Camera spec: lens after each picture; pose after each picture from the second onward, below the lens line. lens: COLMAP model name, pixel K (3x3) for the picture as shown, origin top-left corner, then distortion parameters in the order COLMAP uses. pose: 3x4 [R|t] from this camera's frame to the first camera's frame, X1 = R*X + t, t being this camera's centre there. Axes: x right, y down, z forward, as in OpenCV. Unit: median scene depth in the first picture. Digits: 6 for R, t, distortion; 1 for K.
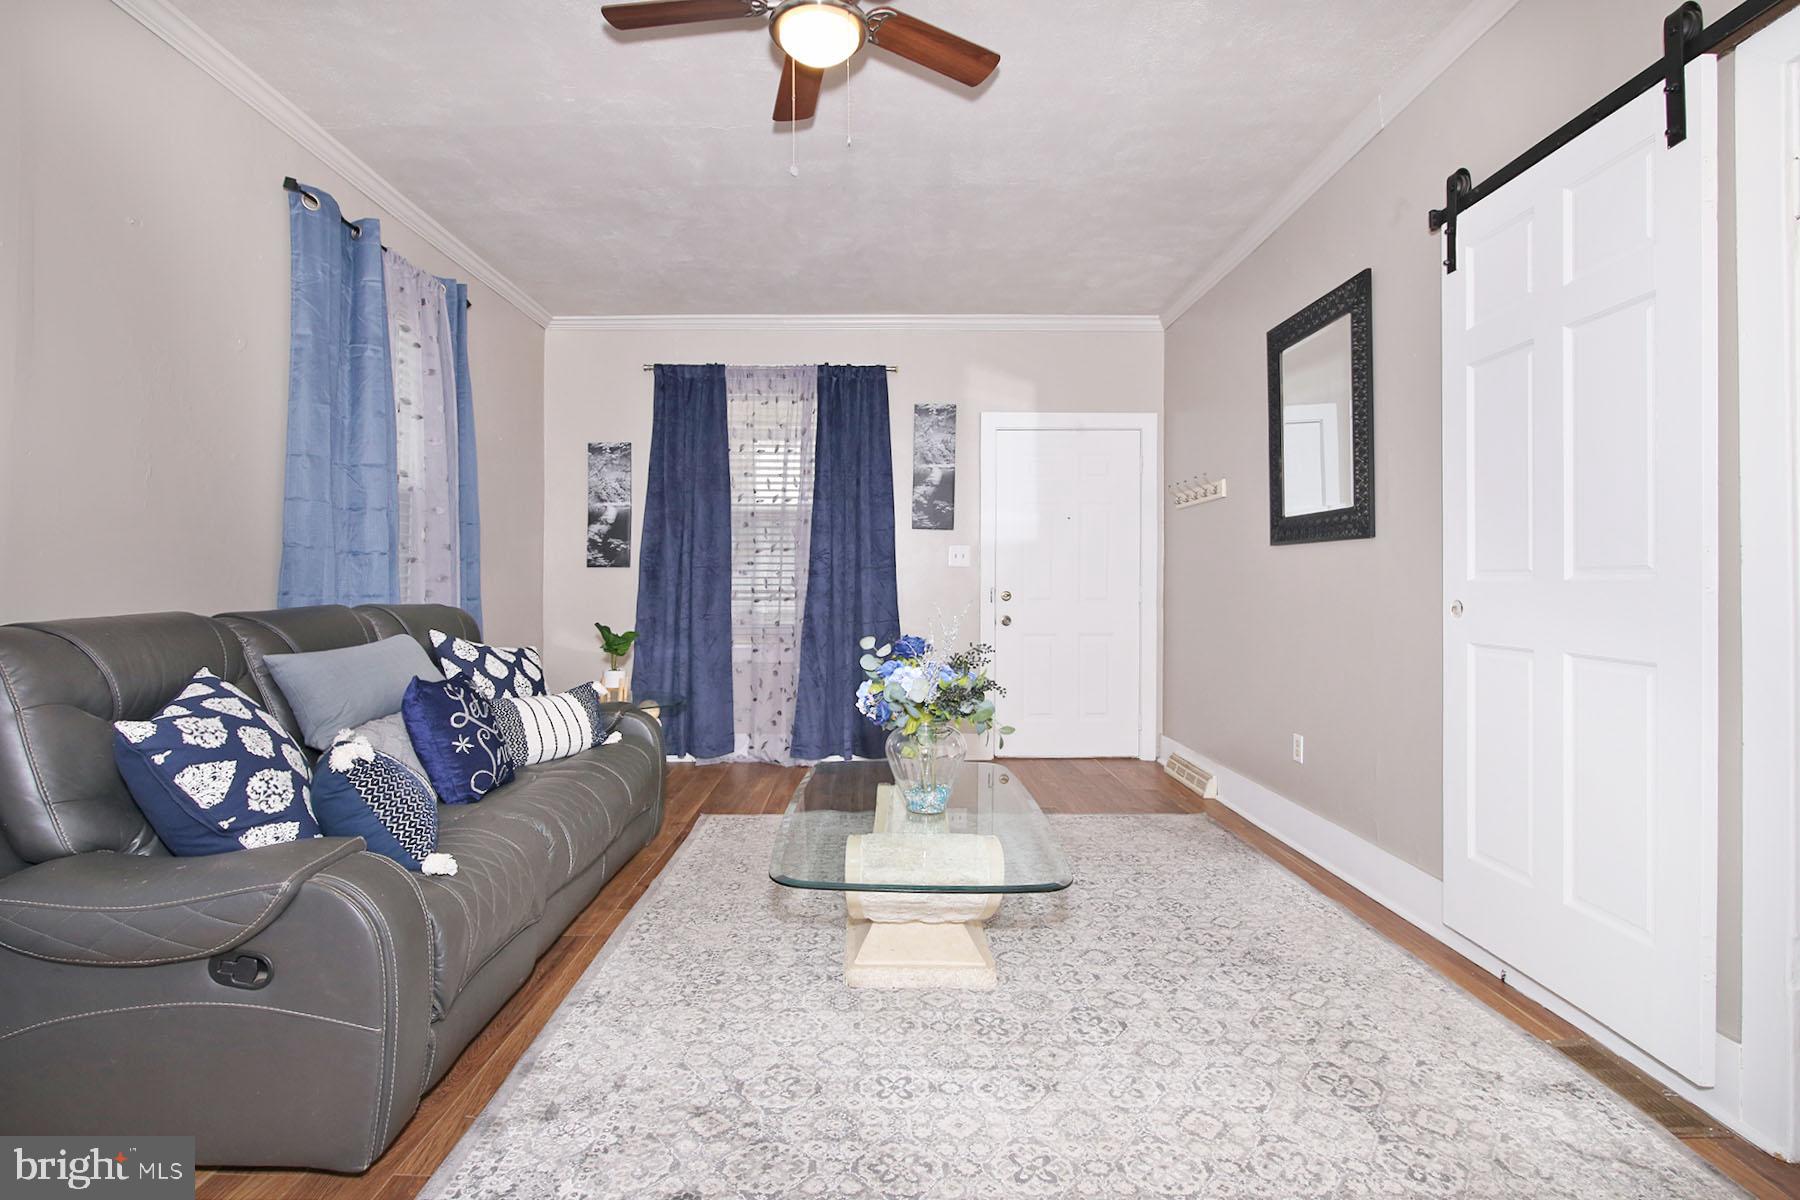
lens RADIAL K [[831.1, 0, 868.9], [0, 831.1, 600.1], [0, 0, 1]] dist [-0.015572, -0.000090]
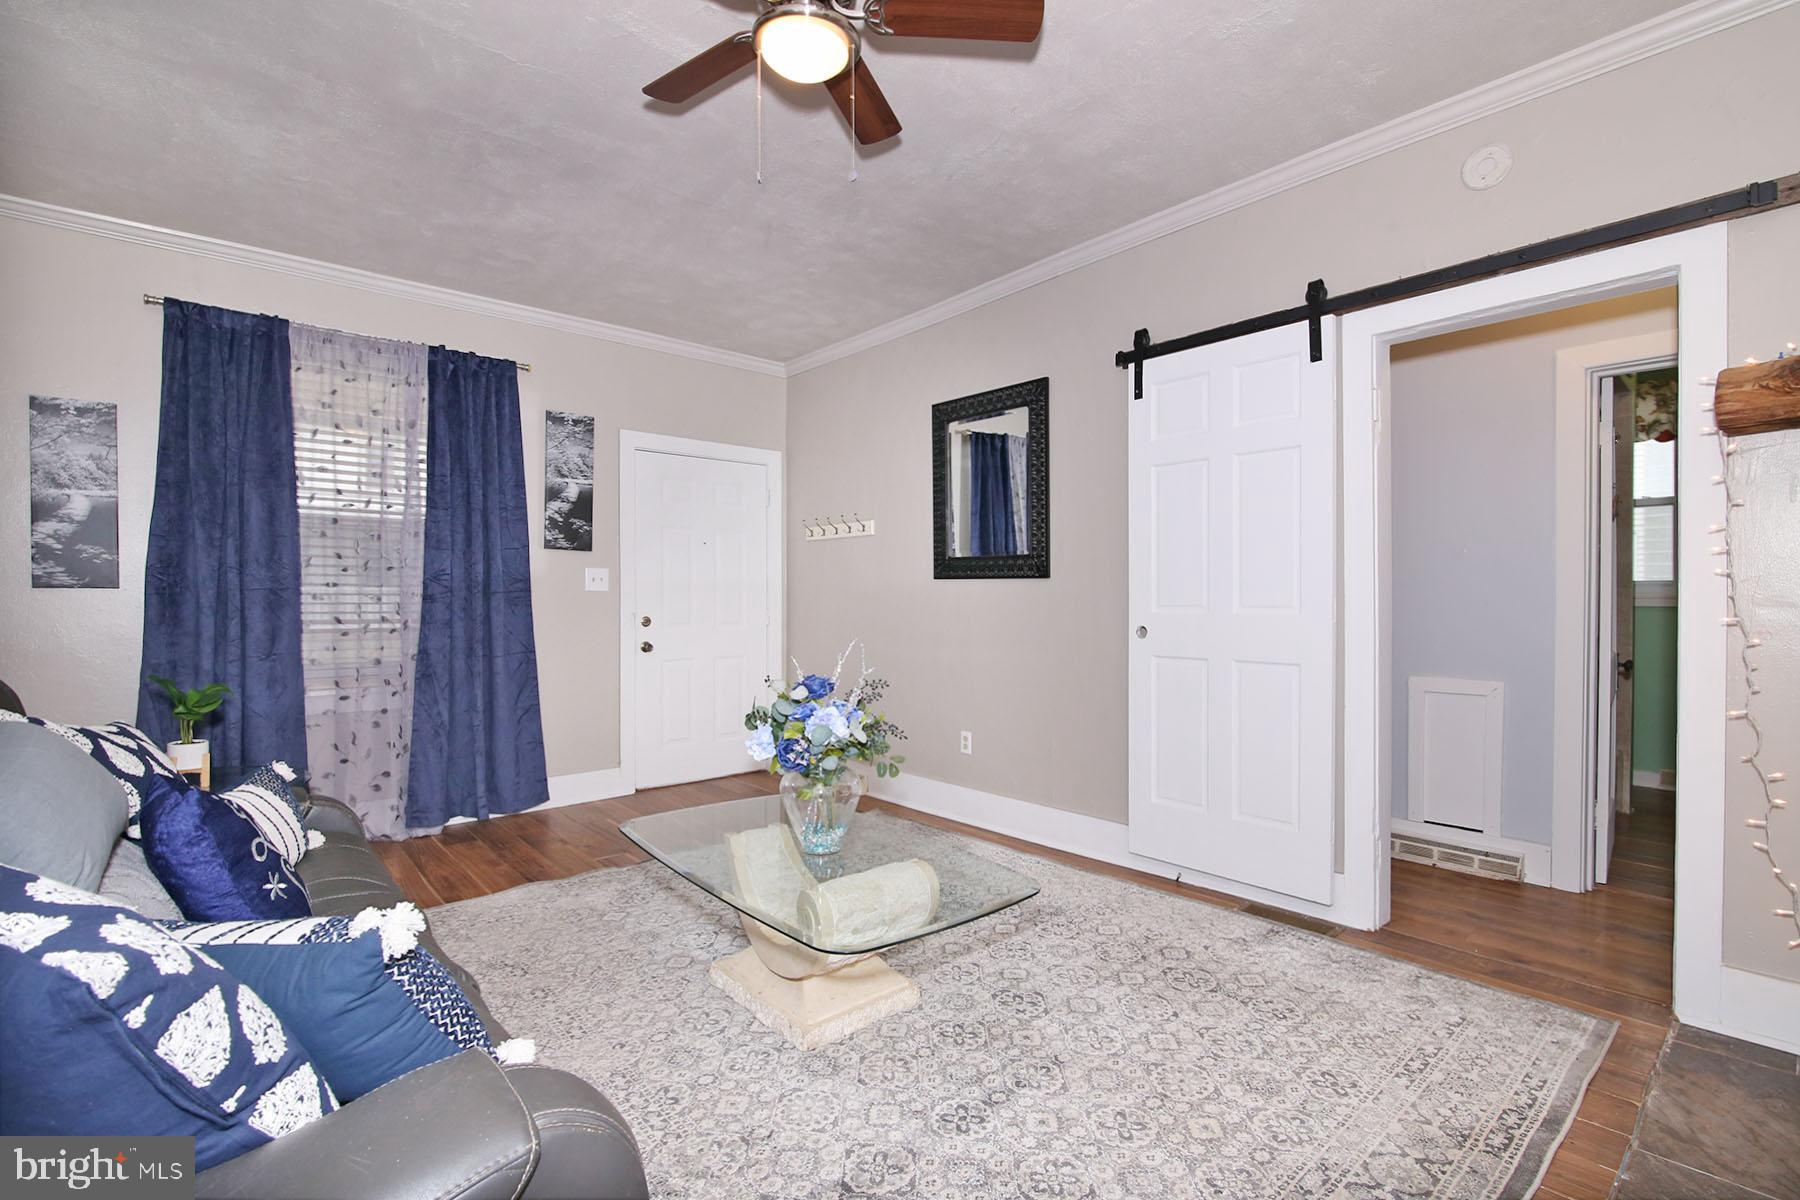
lens RADIAL K [[831.1, 0, 880.3], [0, 831.1, 597.9], [0, 0, 1]] dist [-0.015572, -0.000090]
pose [[0.758875, 0.002132, 0.651233, -0.256288], [0.010498, 0.999825, -0.015506, -0.015003], [-0.651152, 0.018604, 0.758719, 0.089752]]
